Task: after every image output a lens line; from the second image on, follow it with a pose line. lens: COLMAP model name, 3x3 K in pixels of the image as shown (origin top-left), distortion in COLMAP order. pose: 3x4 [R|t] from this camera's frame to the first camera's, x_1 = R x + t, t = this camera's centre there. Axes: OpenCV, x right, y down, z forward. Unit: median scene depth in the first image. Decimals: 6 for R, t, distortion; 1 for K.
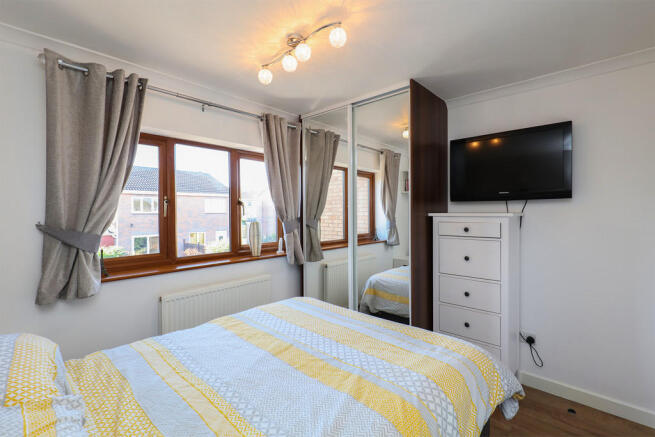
lens RADIAL K [[299.1, 0, 323.4], [0, 299.1, 215.7], [0, 0, 1]] dist [0.018405, -0.000122]
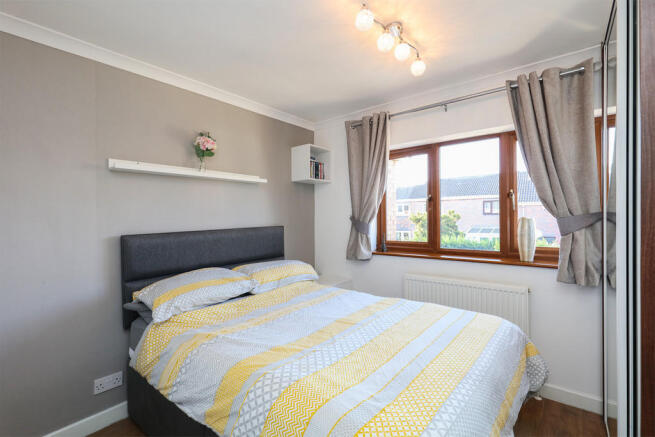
lens RADIAL K [[299.1, 0, 323.4], [0, 299.1, 215.7], [0, 0, 1]] dist [0.018405, -0.000122]
pose [[0.074894, 0.001635, -0.997190, 0.710754], [-0.001898, 0.999997, 0.001497, 0.019938], [0.997190, 0.001781, 0.074897, 0.571584]]
